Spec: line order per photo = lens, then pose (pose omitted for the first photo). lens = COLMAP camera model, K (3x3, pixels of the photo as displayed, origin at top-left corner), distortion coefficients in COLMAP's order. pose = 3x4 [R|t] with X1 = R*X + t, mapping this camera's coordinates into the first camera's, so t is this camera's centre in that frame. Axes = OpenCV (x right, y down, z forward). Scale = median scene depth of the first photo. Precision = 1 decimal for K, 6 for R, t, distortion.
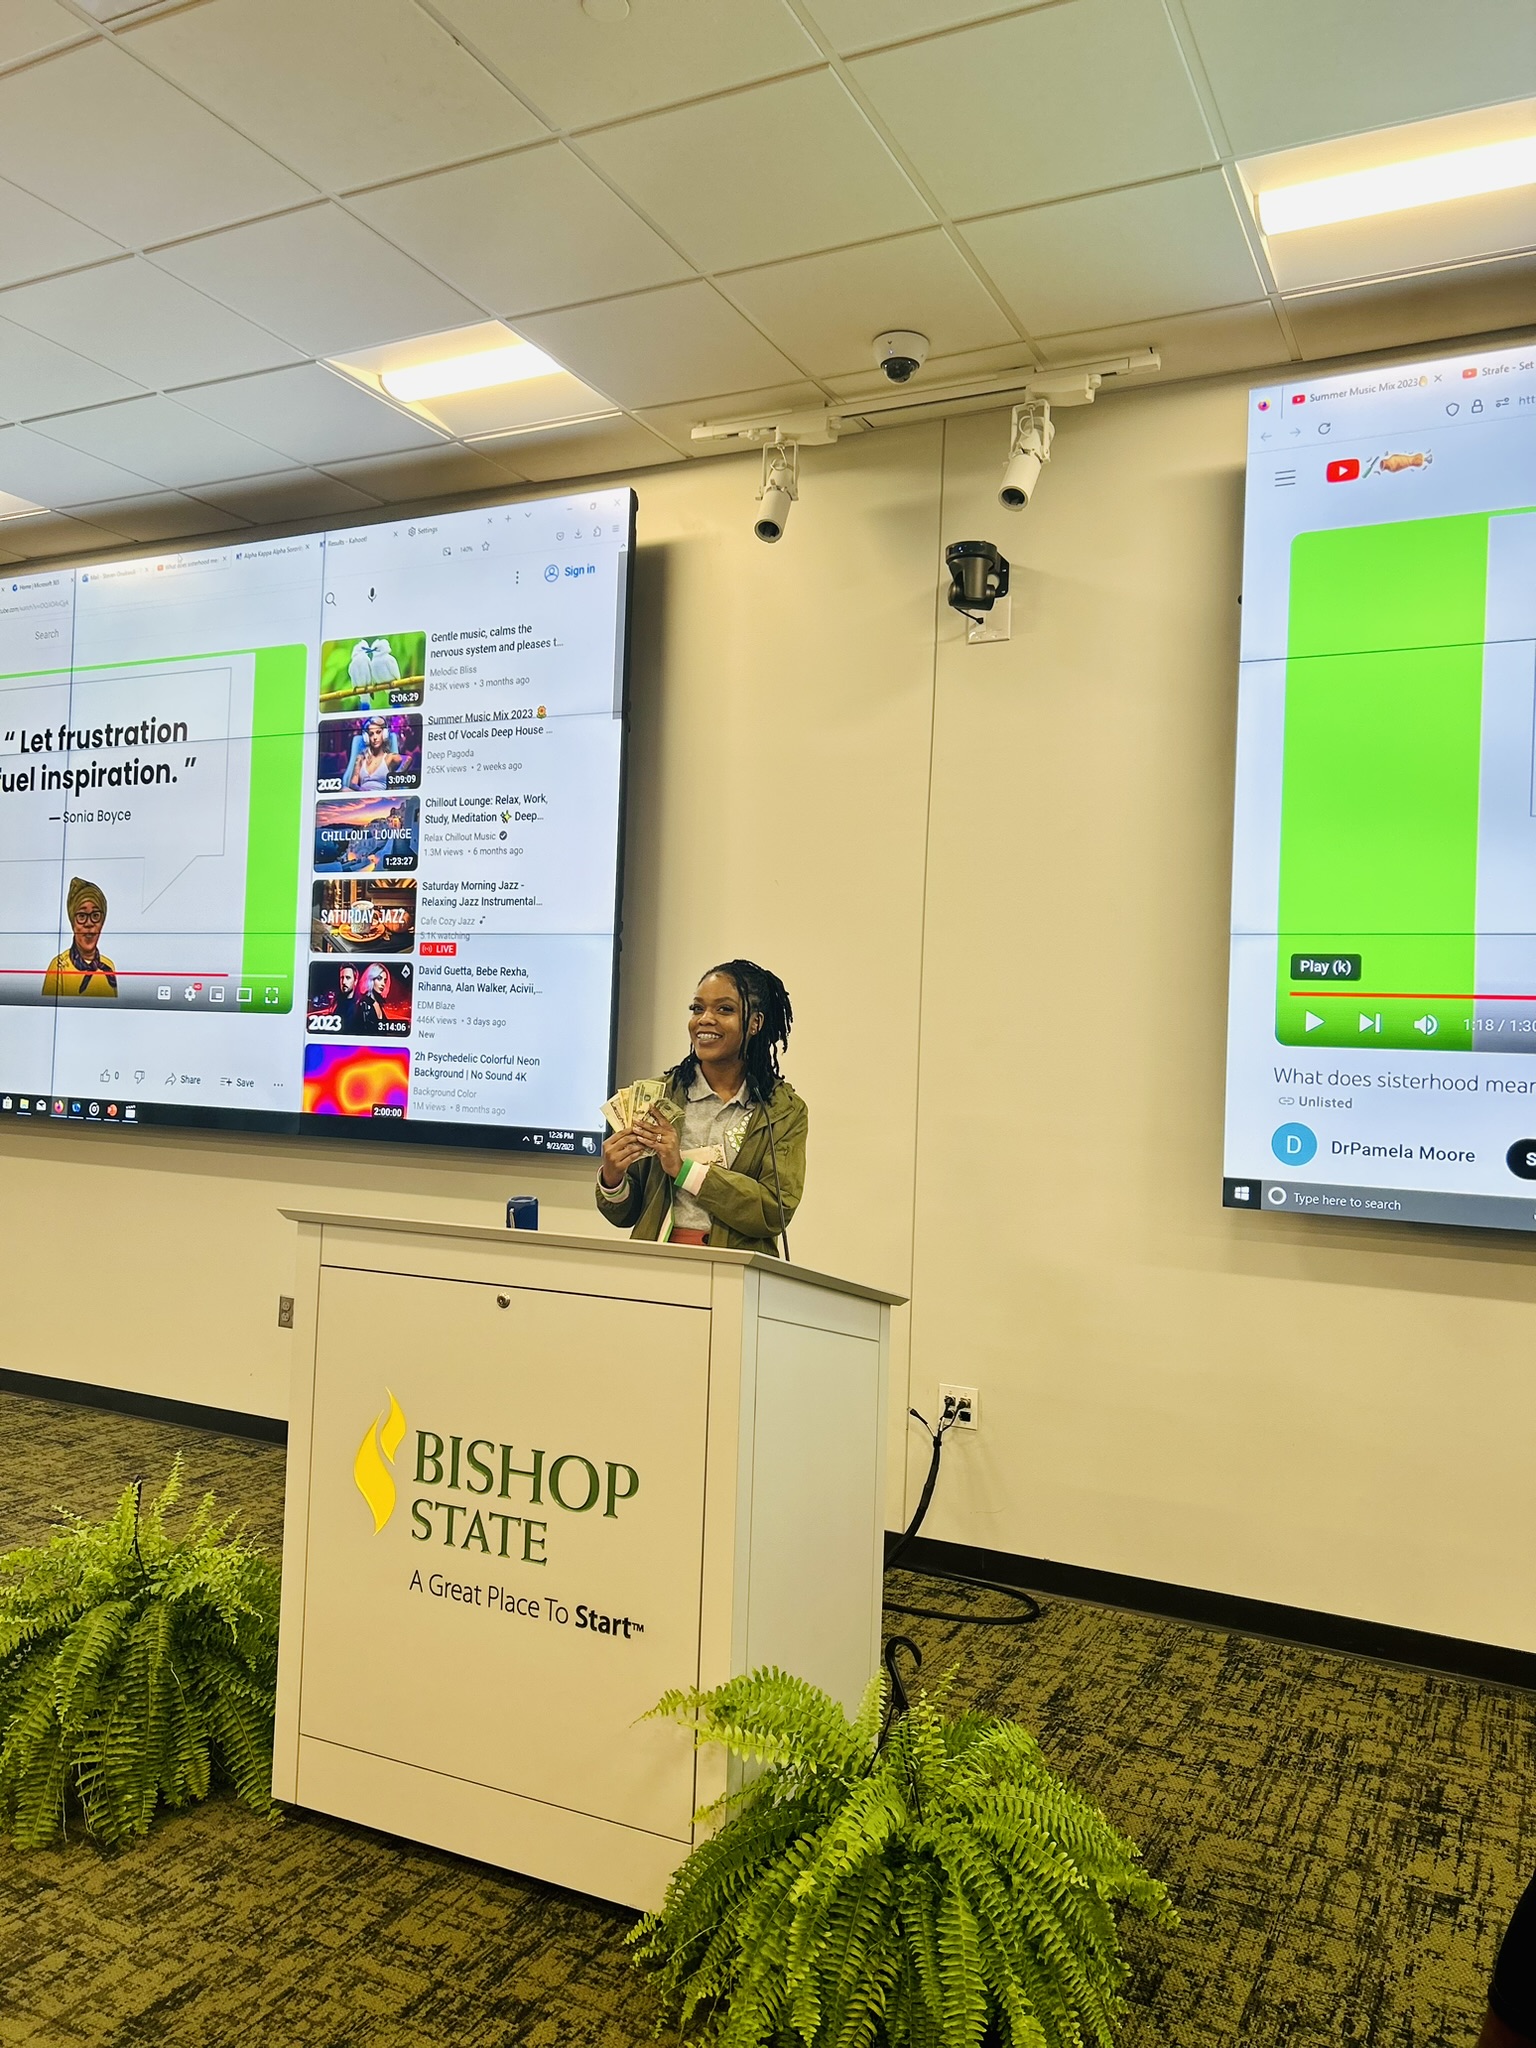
lens RADIAL K [[1521.0, 0, 772.8], [0, 1521.0, 1015.6], [0, 0, 1]] dist [0.161946, -0.274505]
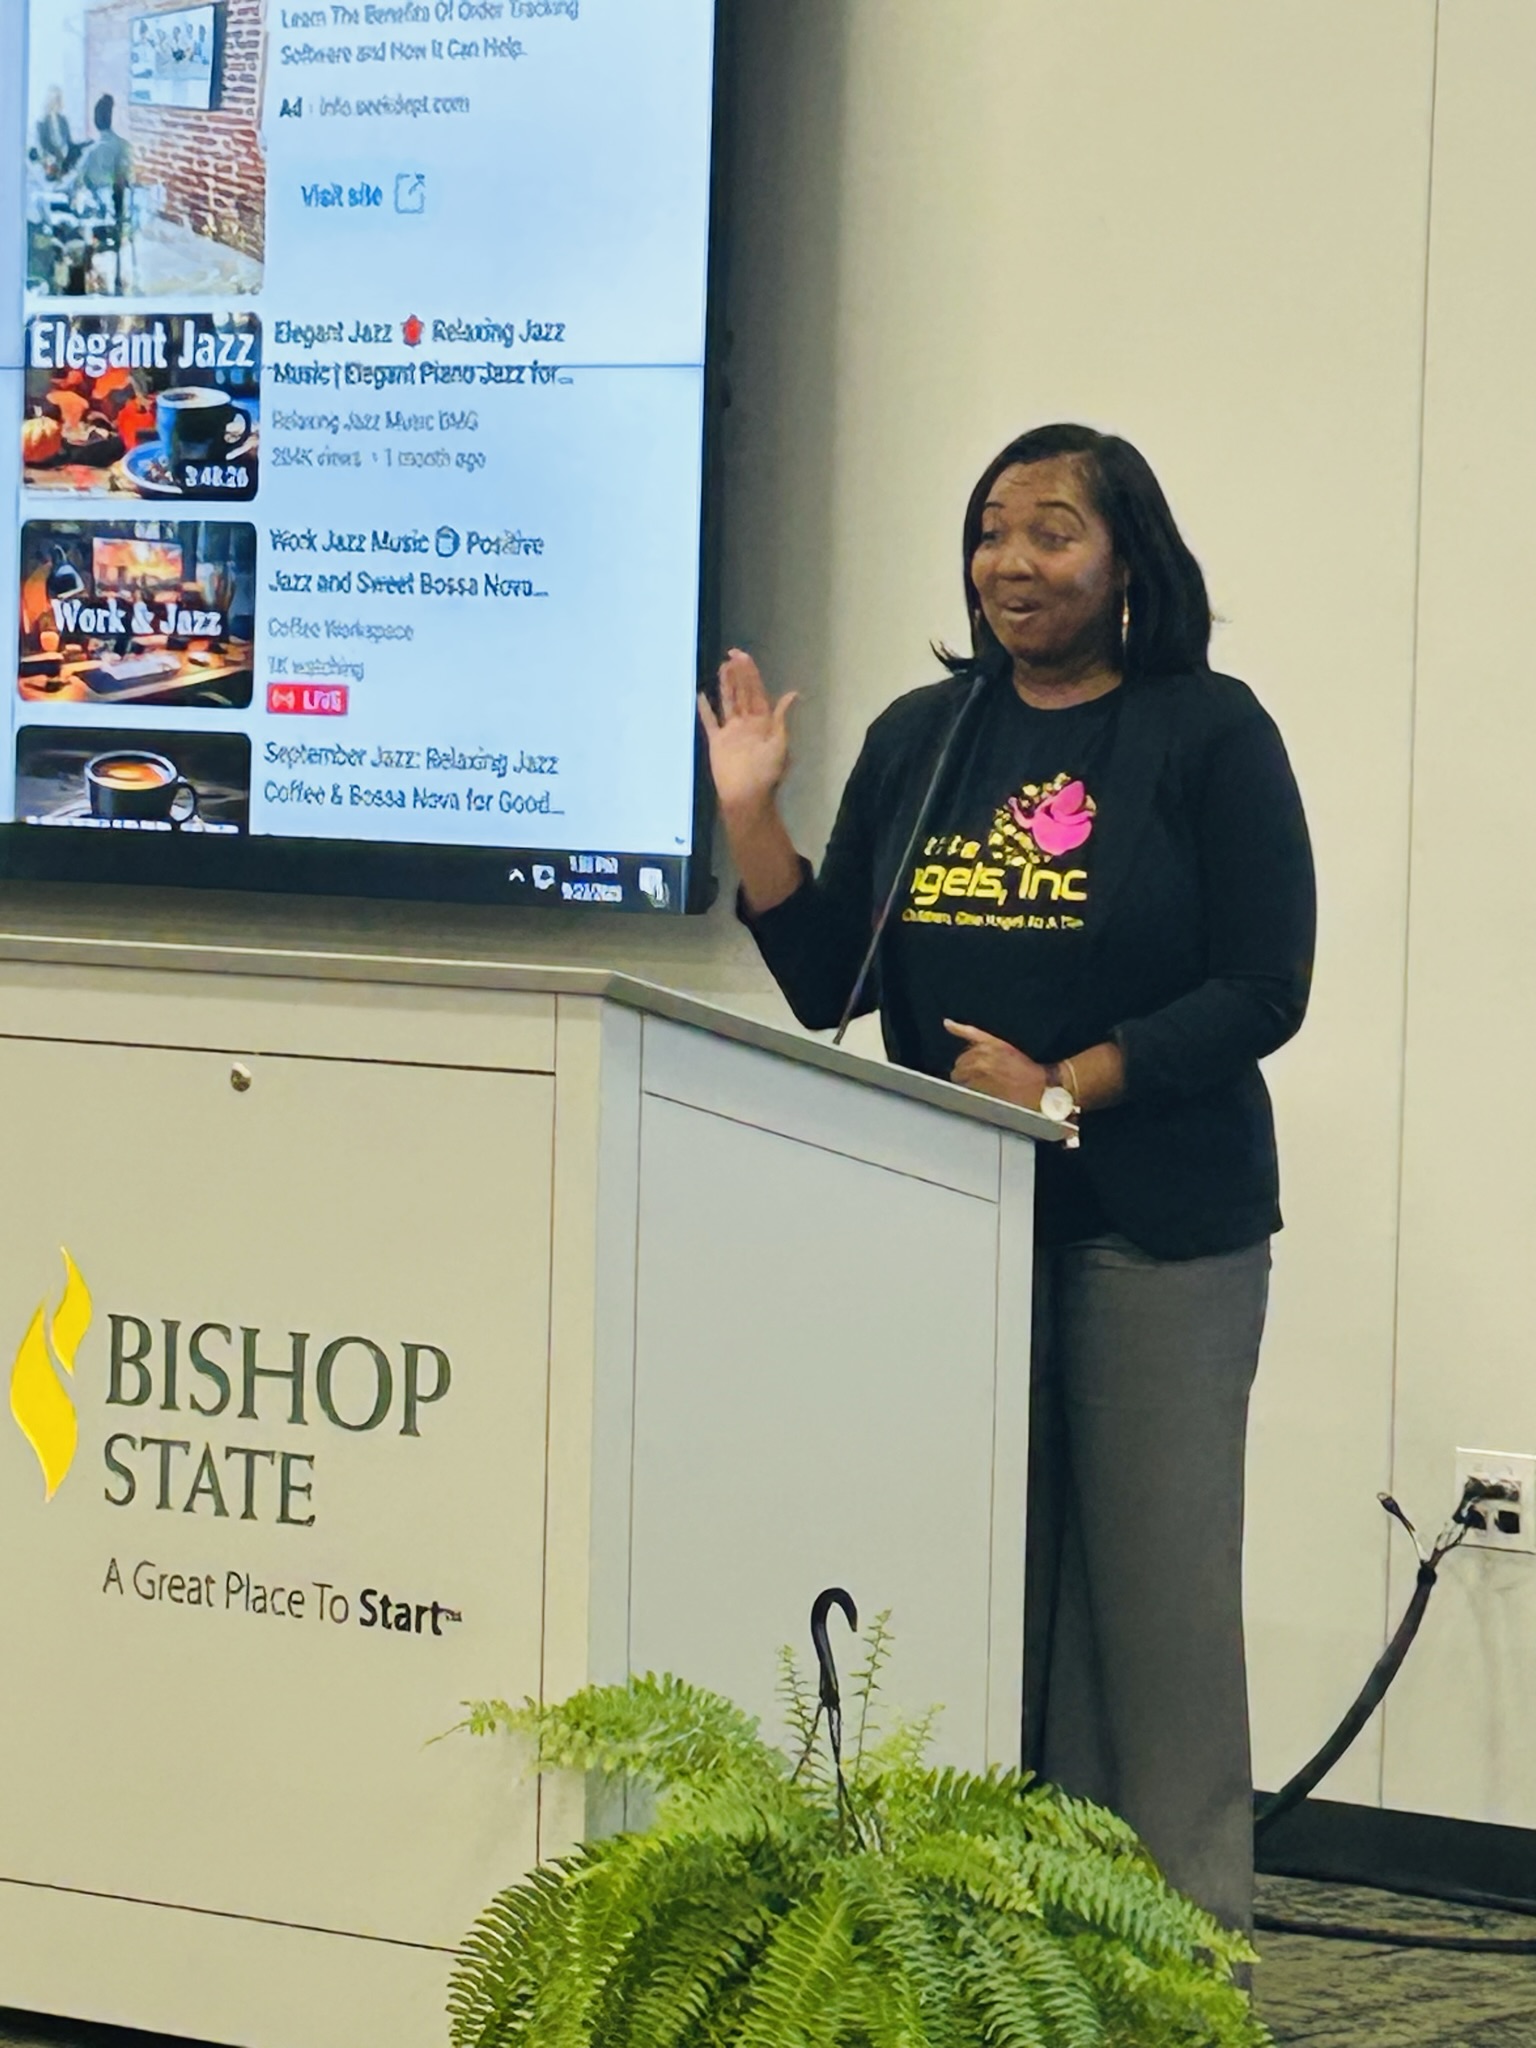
lens RADIAL K [[7964.3, 0, 768.0], [0, 7964.3, 1024.0], [0, 0, 1]] dist [0.892999, -1.532298]
pose [[0.968605, -0.000976, -0.248604, 0.499422], [0.015223, 0.998348, 0.055394, 0.003958], [0.248139, -0.057440, 0.967020, -1.204469]]
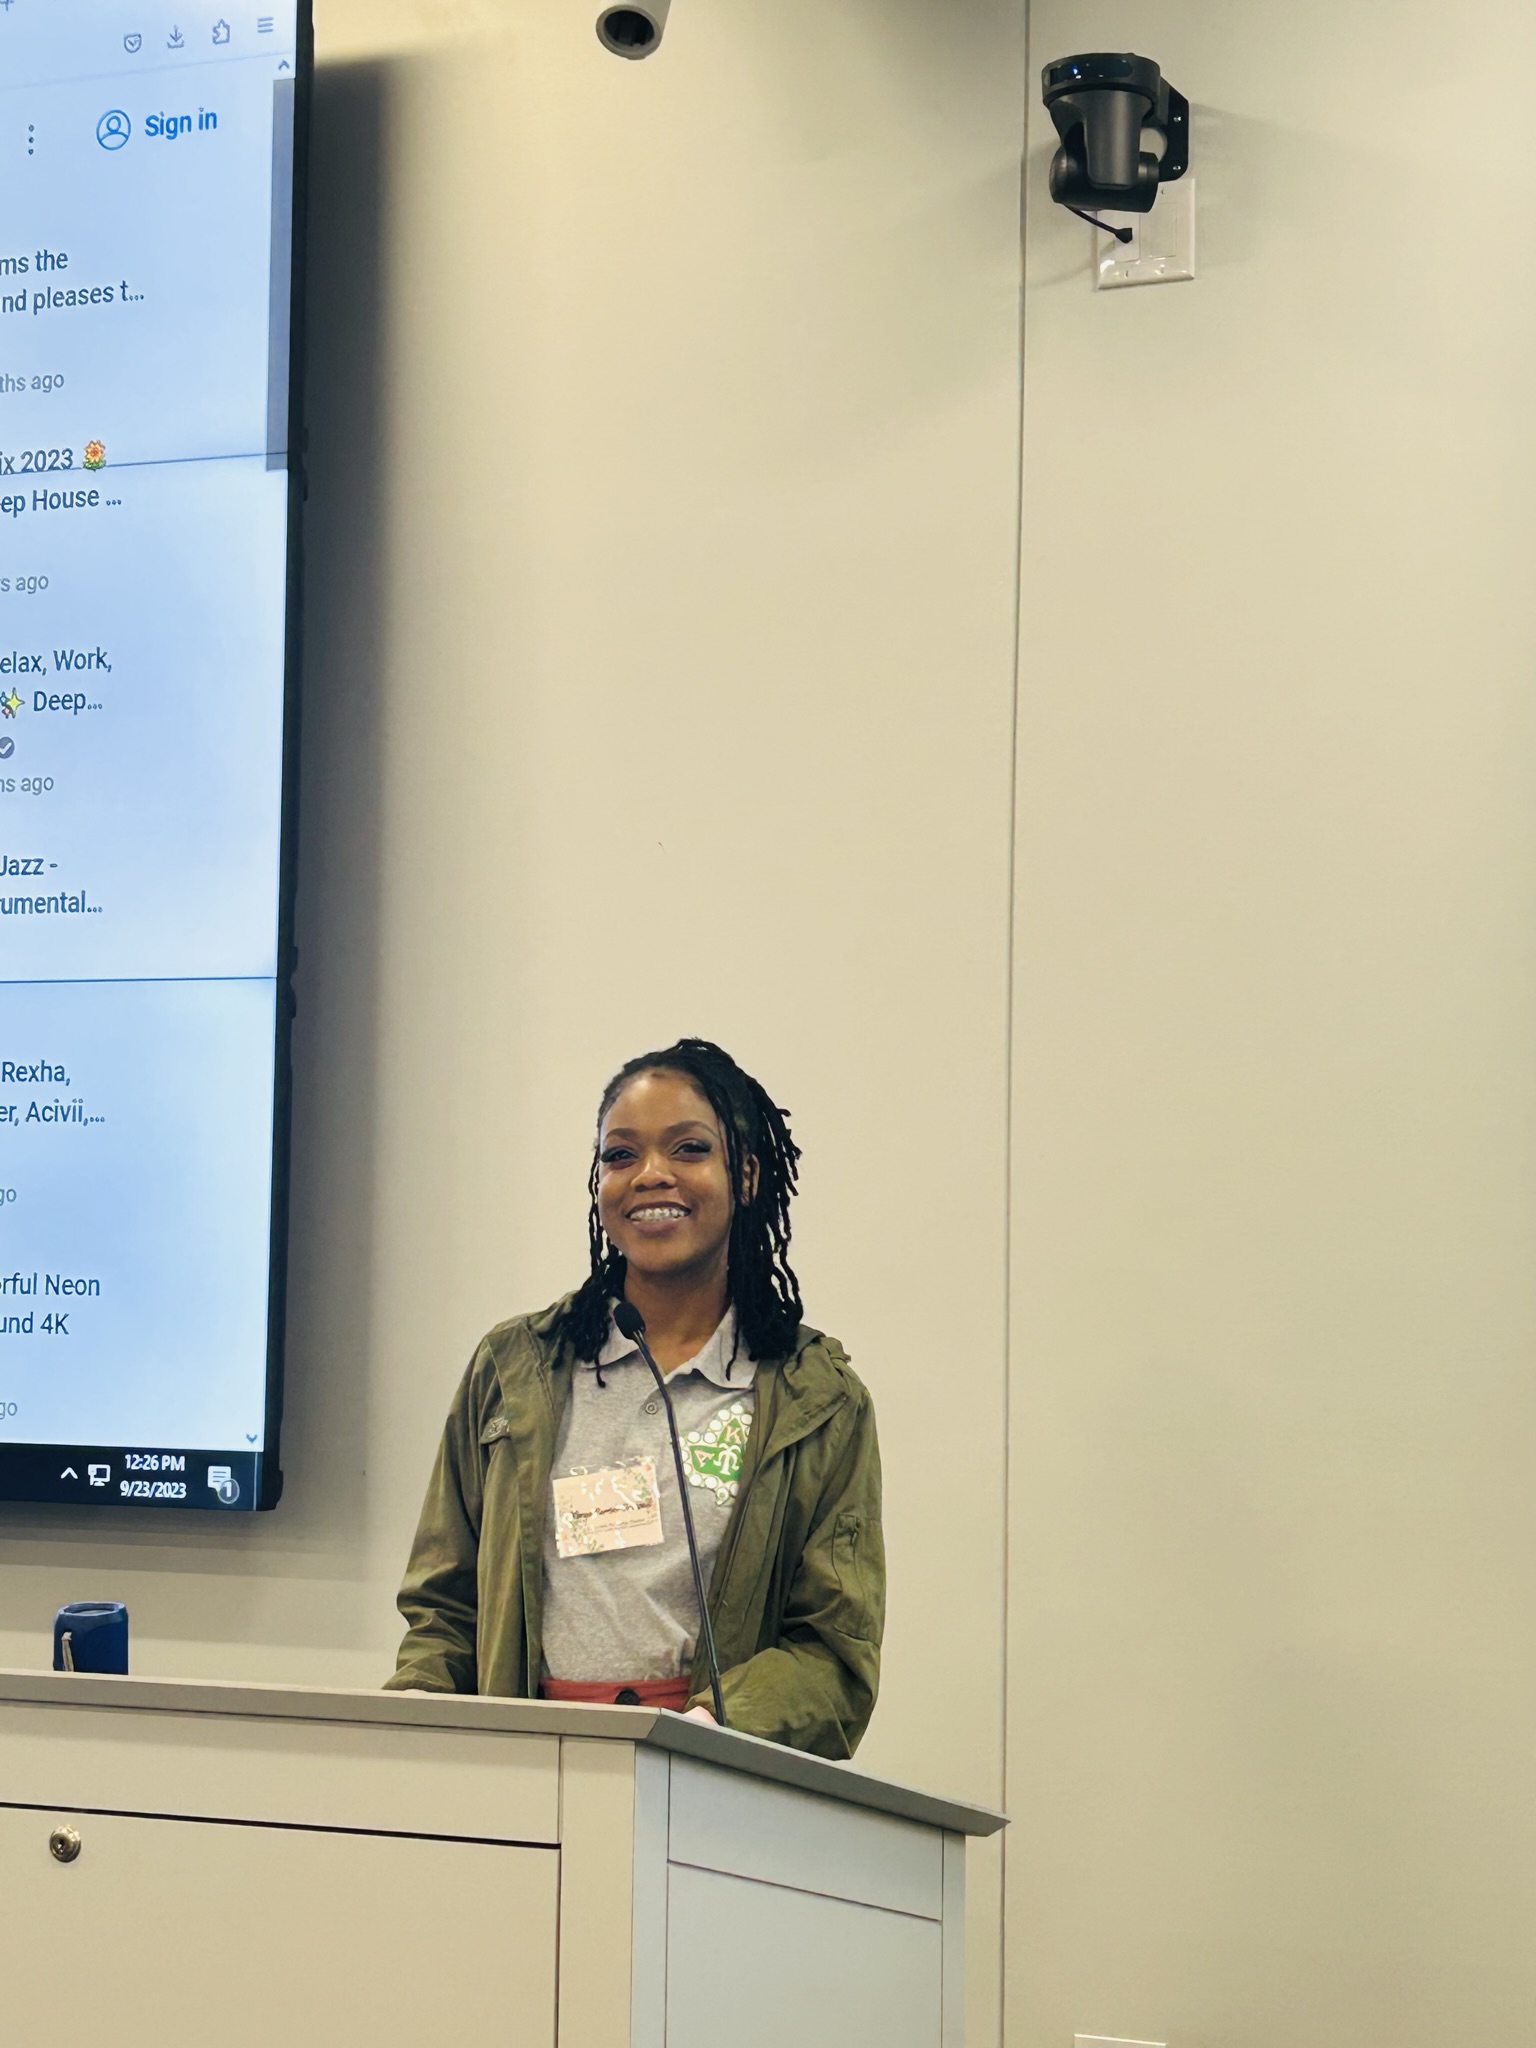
lens RADIAL K [[3774.3, 0, 768.0], [0, 3774.3, 1024.0], [0, 0, 1]] dist [0.153326, -0.044437]
pose [[0.998956, -0.019503, 0.041307, -0.013768], [0.021002, 0.999125, -0.036162, -0.000095], [-0.040566, 0.036992, 0.998492, -0.051449]]
